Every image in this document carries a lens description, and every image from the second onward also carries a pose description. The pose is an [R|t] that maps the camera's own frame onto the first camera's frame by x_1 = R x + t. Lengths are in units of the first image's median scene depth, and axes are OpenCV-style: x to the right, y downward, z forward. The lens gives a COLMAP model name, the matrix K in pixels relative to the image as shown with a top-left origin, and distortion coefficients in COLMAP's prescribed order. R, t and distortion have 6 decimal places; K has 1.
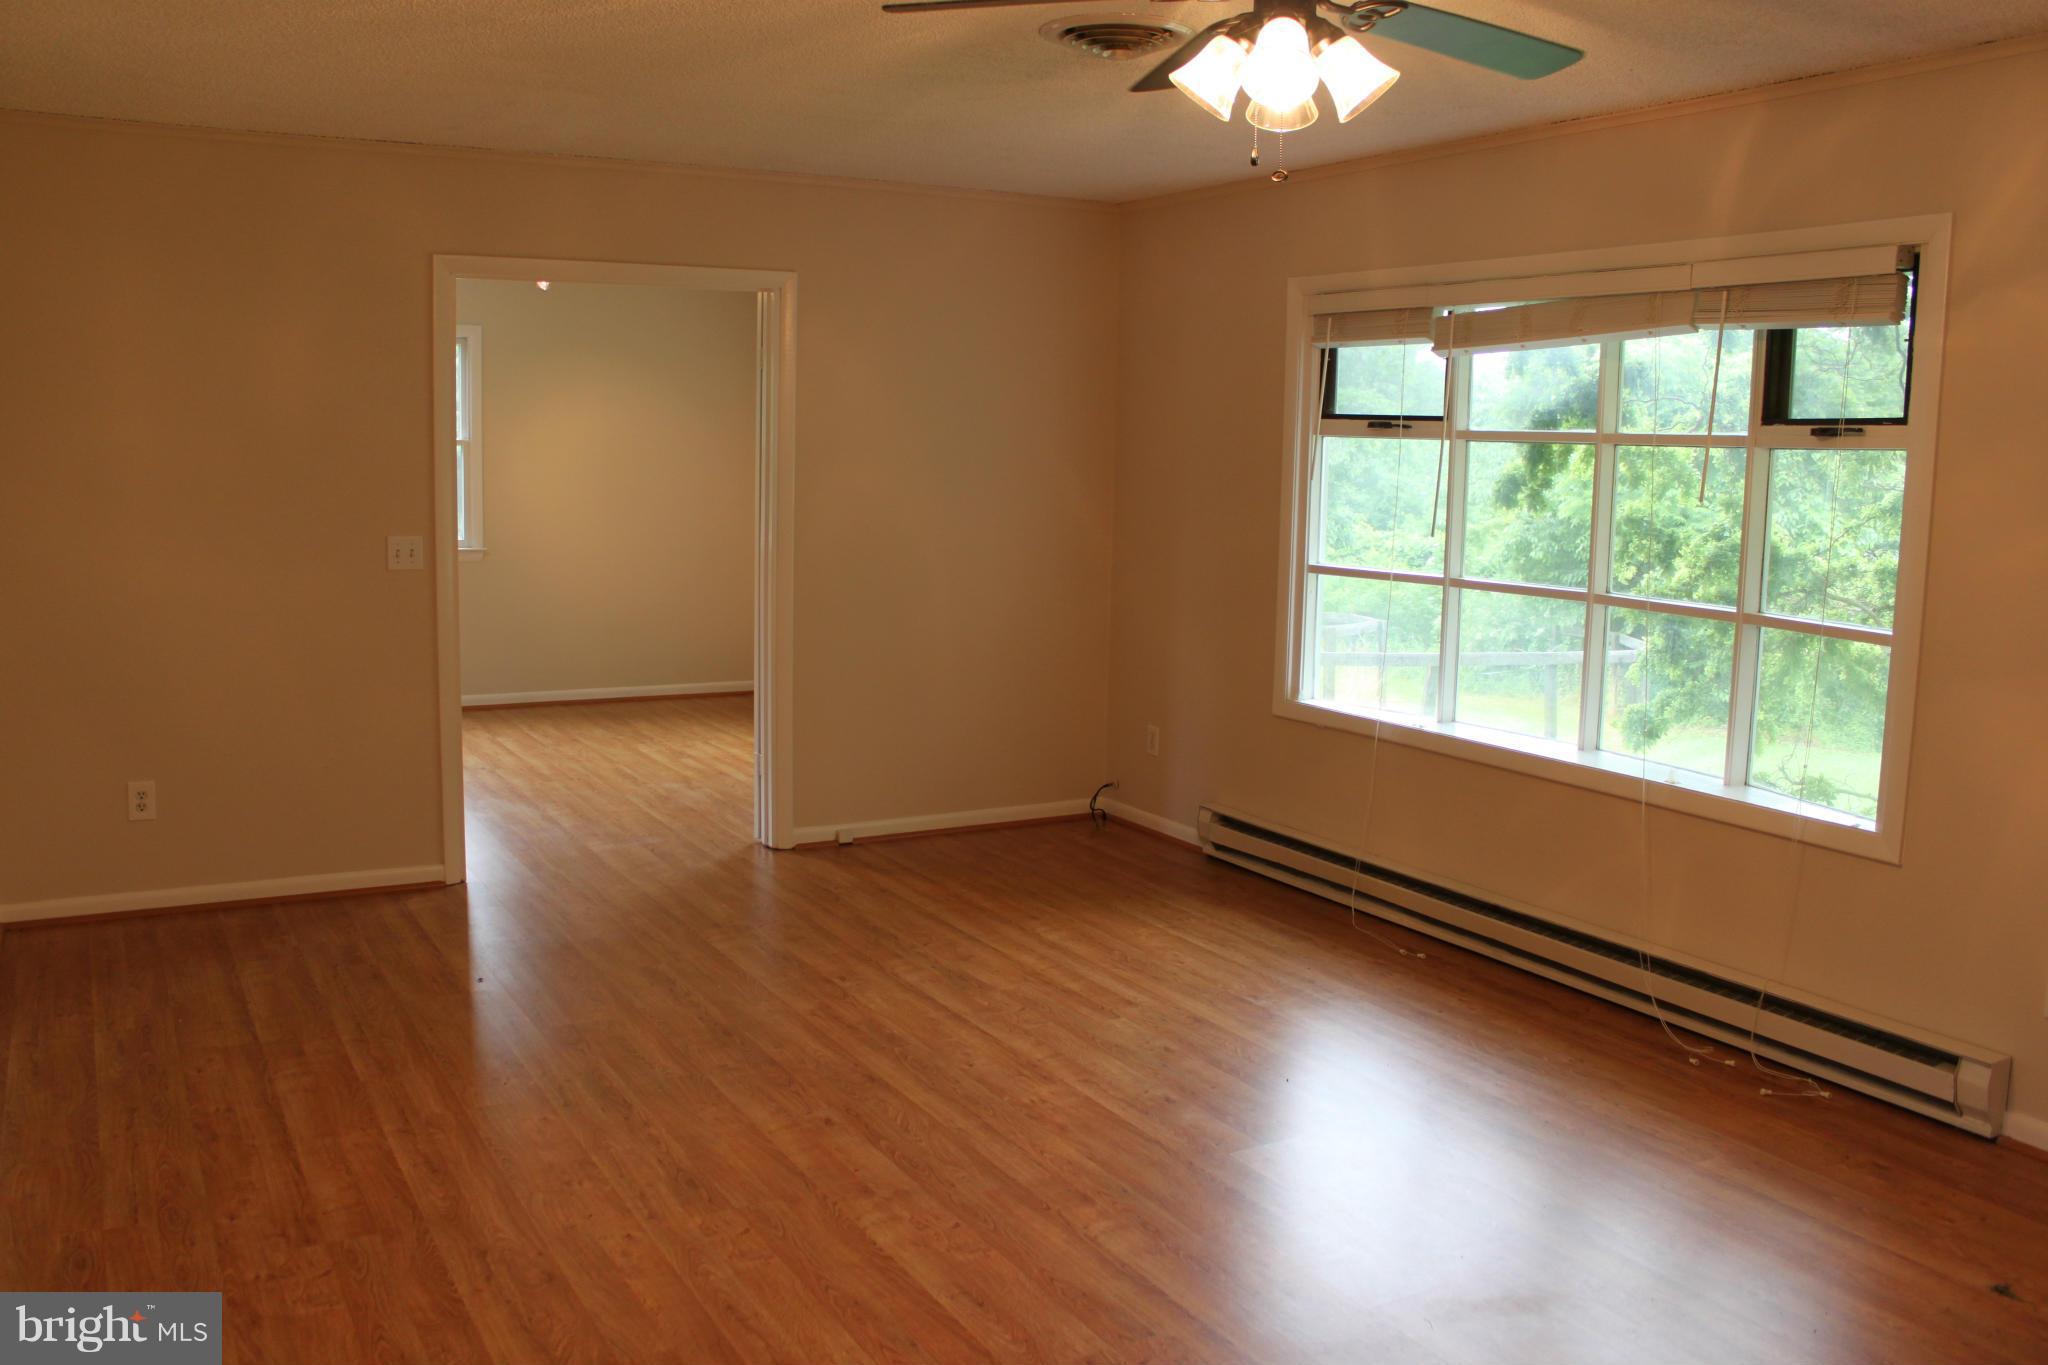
lens RADIAL K [[1707.4, 0, 983.0], [0, 1707.4, 662.2], [0, 0, 1]] dist [-0.142273, 0.092053]
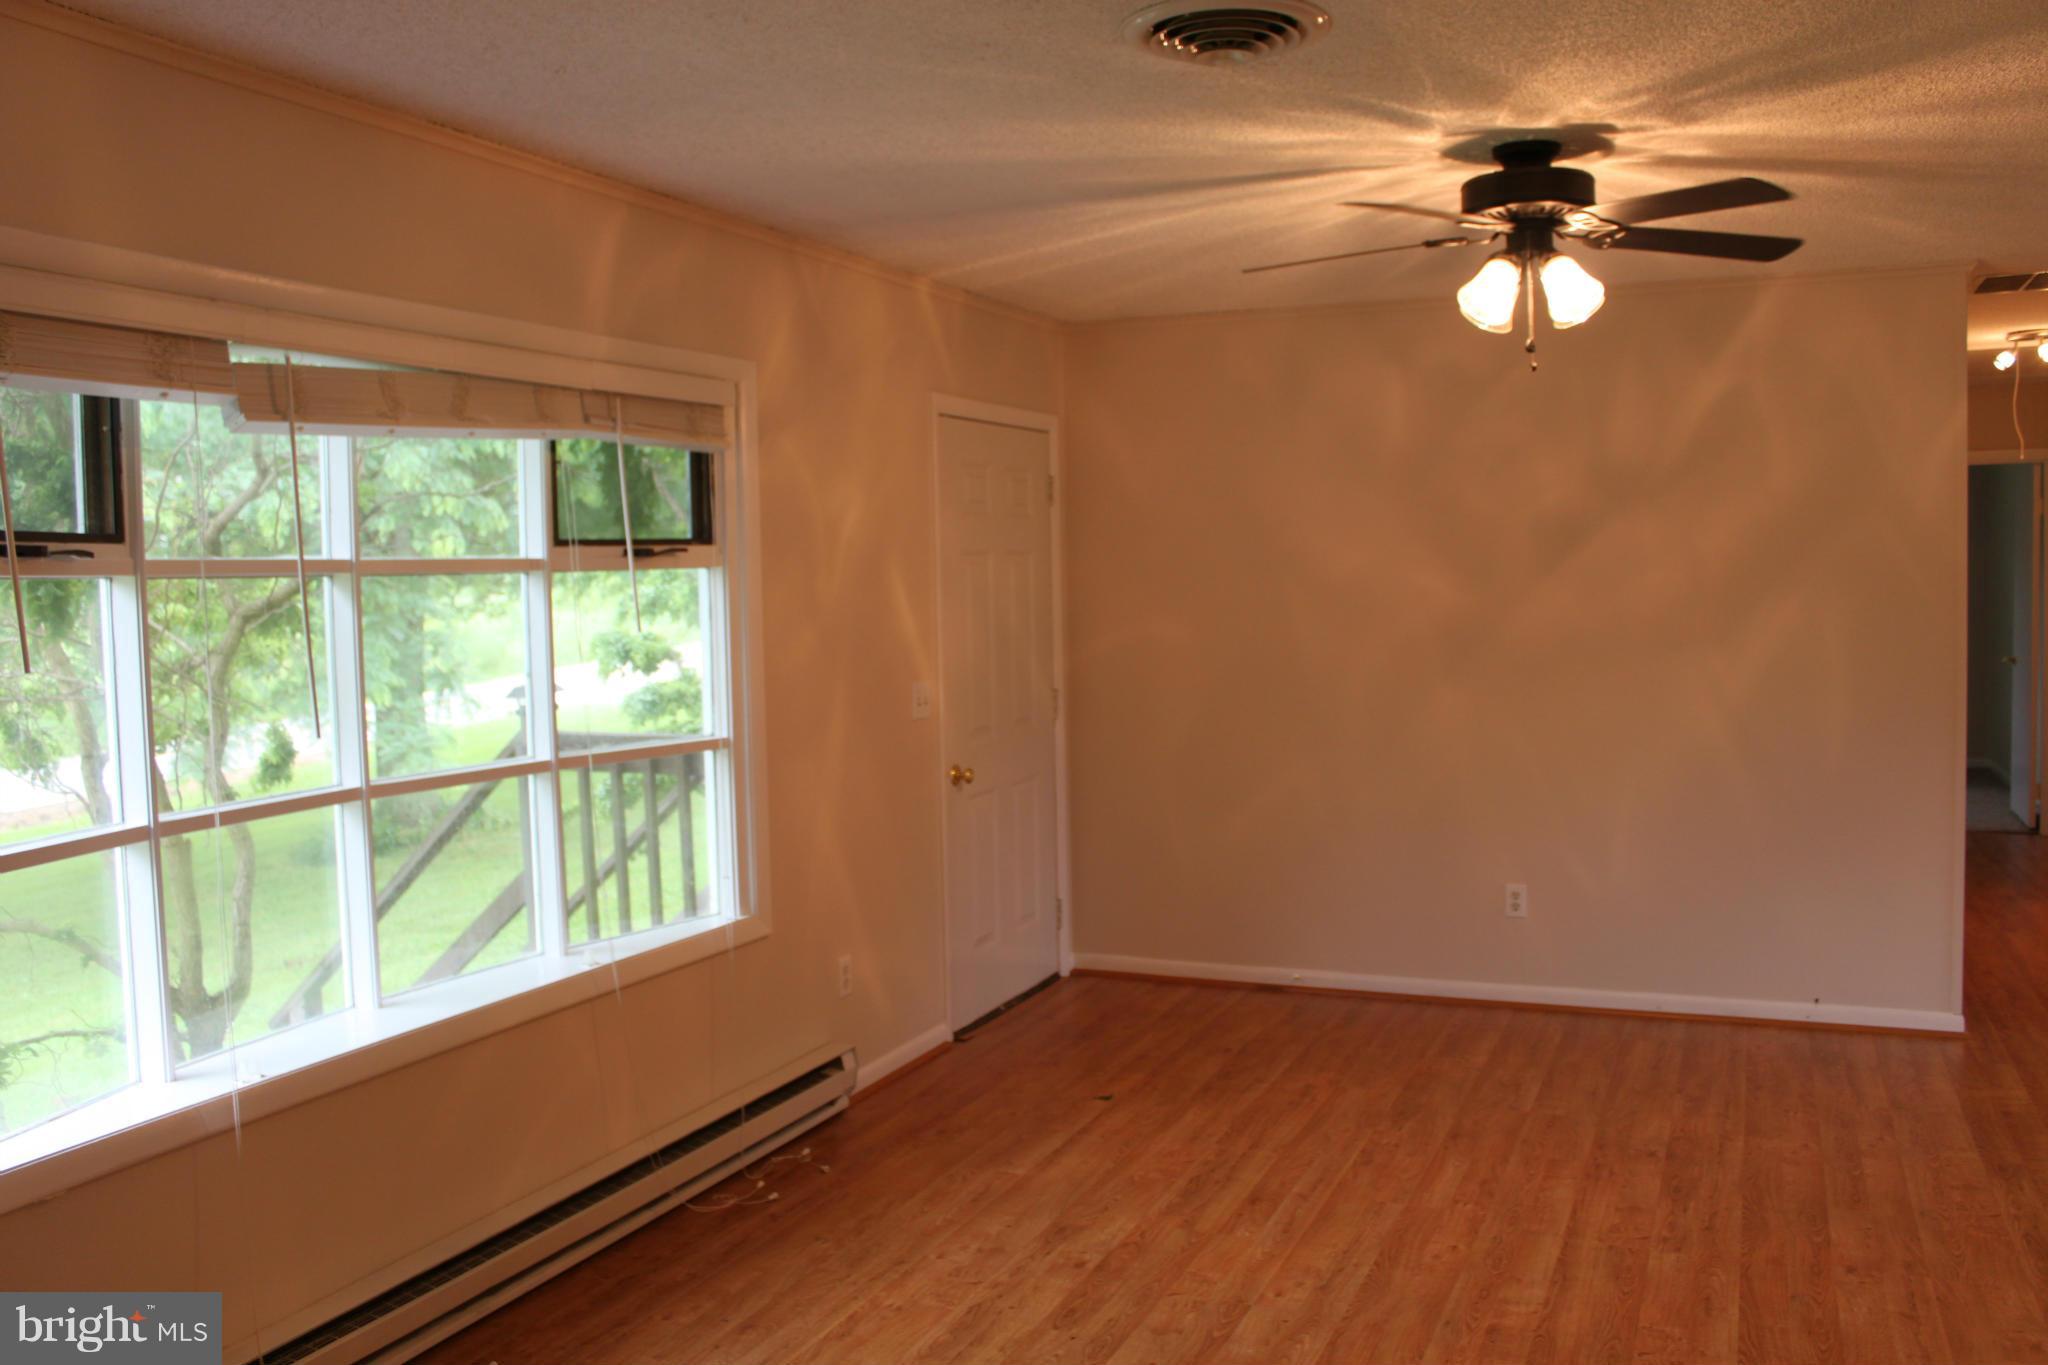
lens RADIAL K [[1707.4, 0, 1022.1], [0, 1707.4, 685.8], [0, 0, 1]] dist [-0.142273, 0.092053]
pose [[-0.605098, -0.051152, 0.794506, -0.437116], [0.119539, 0.980784, 0.154186, -0.191636], [-0.787126, 0.188272, -0.587355, 1.440903]]
